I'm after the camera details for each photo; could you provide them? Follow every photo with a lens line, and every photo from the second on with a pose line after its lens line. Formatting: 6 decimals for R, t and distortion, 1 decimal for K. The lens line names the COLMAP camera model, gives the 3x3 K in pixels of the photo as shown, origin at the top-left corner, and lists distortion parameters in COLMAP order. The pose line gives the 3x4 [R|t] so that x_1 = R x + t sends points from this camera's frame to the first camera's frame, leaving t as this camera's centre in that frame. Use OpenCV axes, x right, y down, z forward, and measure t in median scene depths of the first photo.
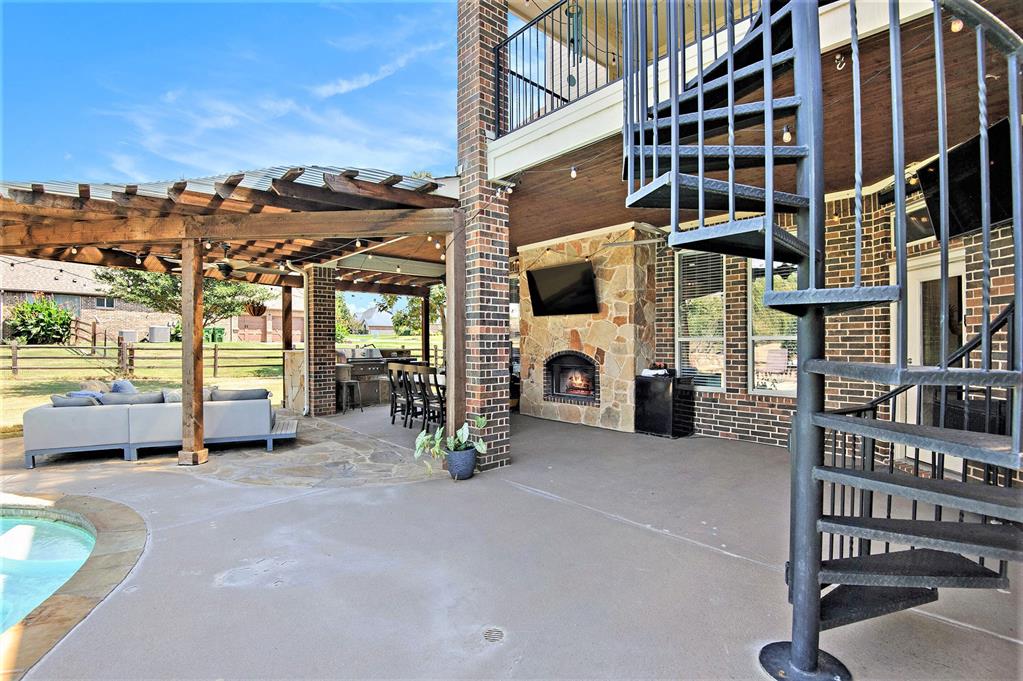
lens RADIAL K [[474.0, 0, 511.7], [0, 474.0, 354.6], [0, 0, 1]] dist [-0.001482, -0.027231]
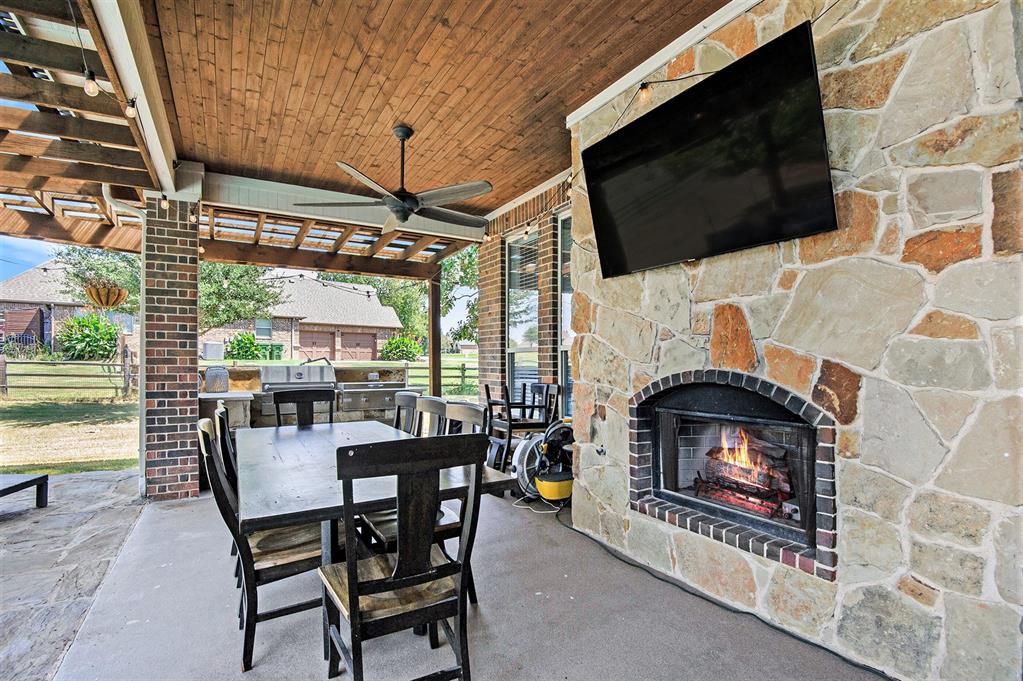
lens RADIAL K [[474.0, 0, 511.7], [0, 474.0, 354.6], [0, 0, 1]] dist [-0.001482, -0.027231]
pose [[0.979204, -0.001616, -0.202871, 0.052608], [-0.006883, 0.999128, -0.041180, -0.005066], [0.202761, 0.041720, 0.978339, 0.628979]]
